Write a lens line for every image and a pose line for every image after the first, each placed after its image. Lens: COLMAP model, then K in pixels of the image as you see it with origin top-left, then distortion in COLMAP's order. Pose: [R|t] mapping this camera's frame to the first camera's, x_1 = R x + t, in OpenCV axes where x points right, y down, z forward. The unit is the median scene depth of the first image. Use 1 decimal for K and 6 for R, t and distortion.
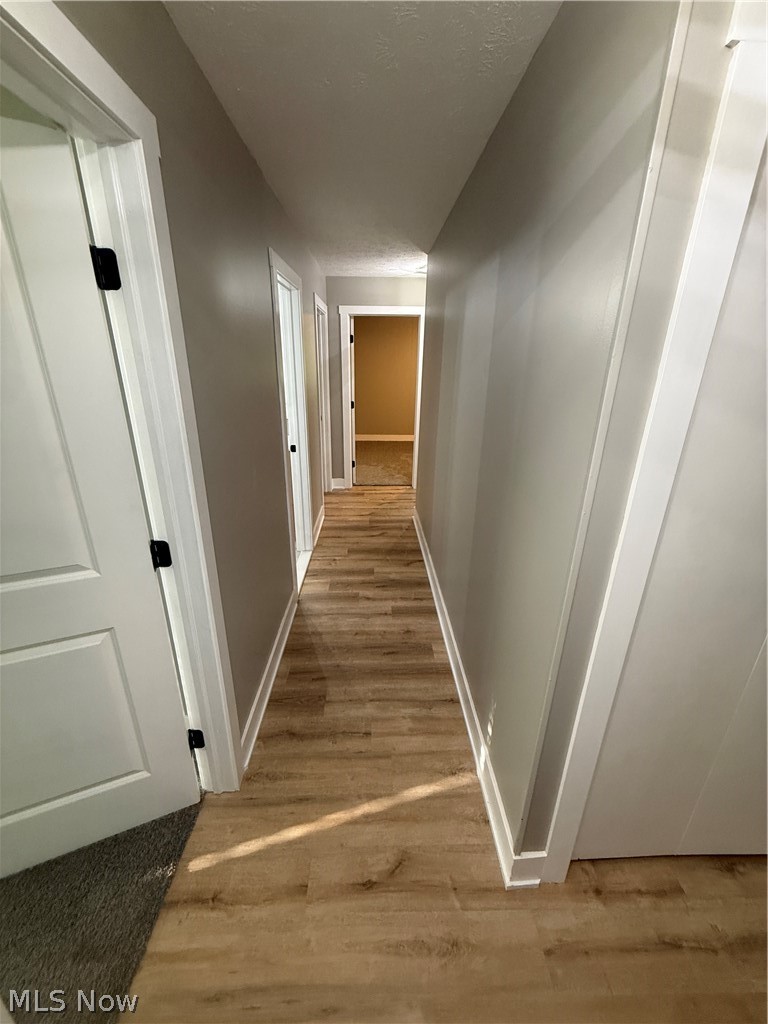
lens RADIAL K [[406.5, 0, 384.3], [0, 406.5, 507.1], [0, 0, 1]] dist [-0.001787, -0.000053]
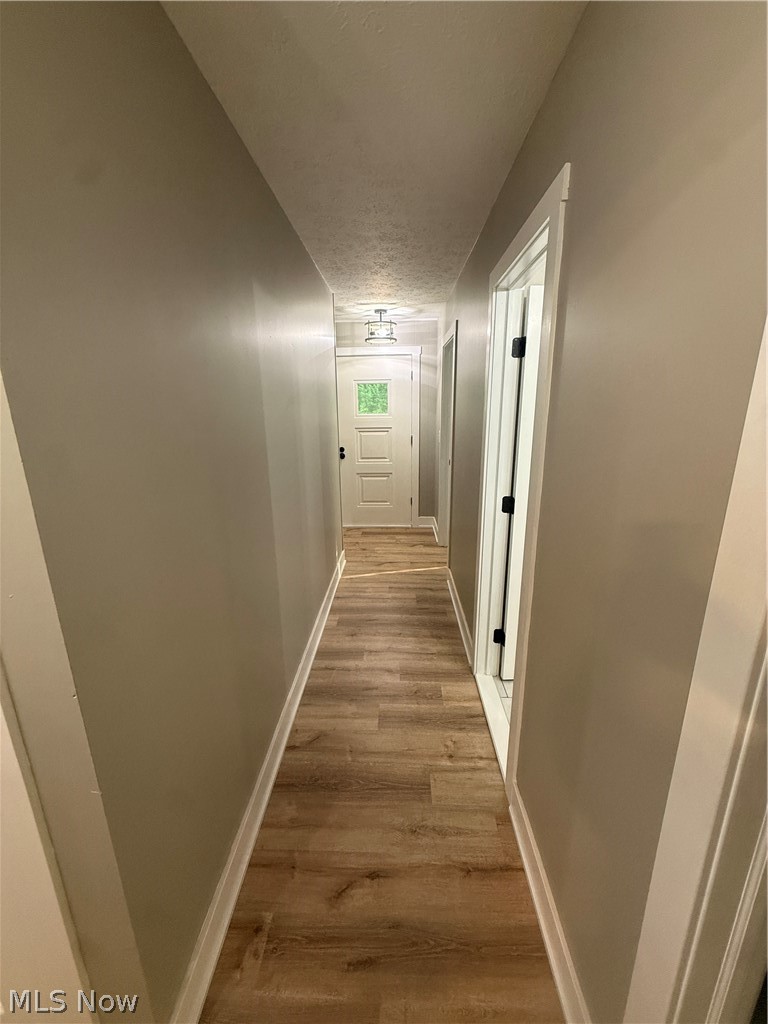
lens RADIAL K [[406.5, 0, 384.3], [0, 406.5, 507.1], [0, 0, 1]] dist [-0.001787, -0.000053]
pose [[-0.998194, -0.025635, 0.054327, -0.084811], [0.010033, 0.820525, 0.571523, -0.665509], [-0.059227, 0.571036, -0.818786, 1.882651]]
